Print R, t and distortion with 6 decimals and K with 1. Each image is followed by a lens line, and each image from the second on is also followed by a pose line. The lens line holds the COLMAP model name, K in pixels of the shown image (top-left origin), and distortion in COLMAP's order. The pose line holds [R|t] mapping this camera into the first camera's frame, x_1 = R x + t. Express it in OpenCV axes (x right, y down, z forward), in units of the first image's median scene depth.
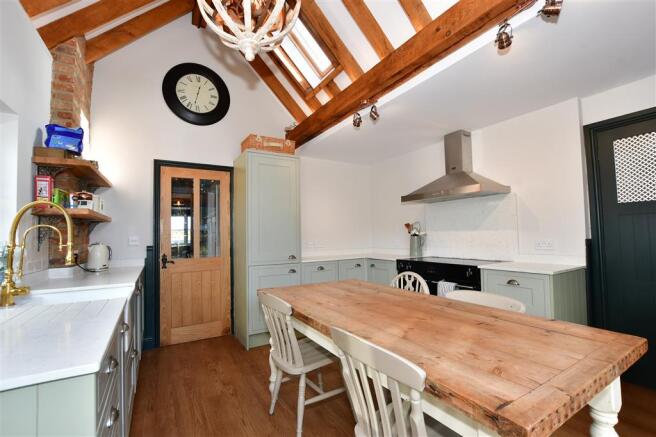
lens RADIAL K [[294.1, 0, 328.0], [0, 294.1, 219.5], [0, 0, 1]] dist [-0.000693, 0.000056]
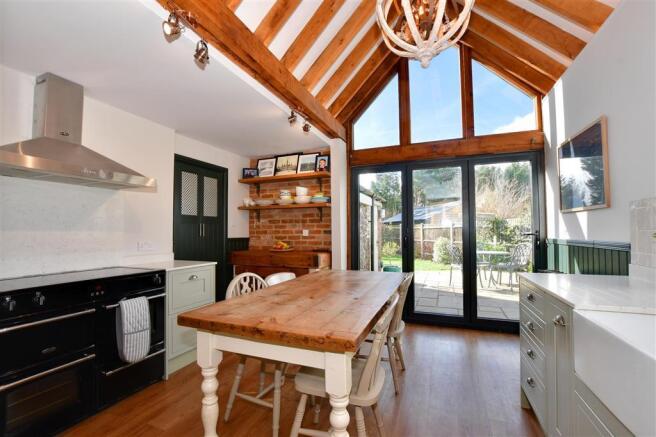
lens RADIAL K [[294.1, 0, 326.0], [0, 294.1, 220.0], [0, 0, 1]] dist [-0.000693, 0.000056]
pose [[-0.608096, 0.050239, 0.792272, -0.629123], [-0.022957, 0.996465, -0.080808, 0.078926], [-0.793531, -0.067328, -0.604793, 1.373879]]
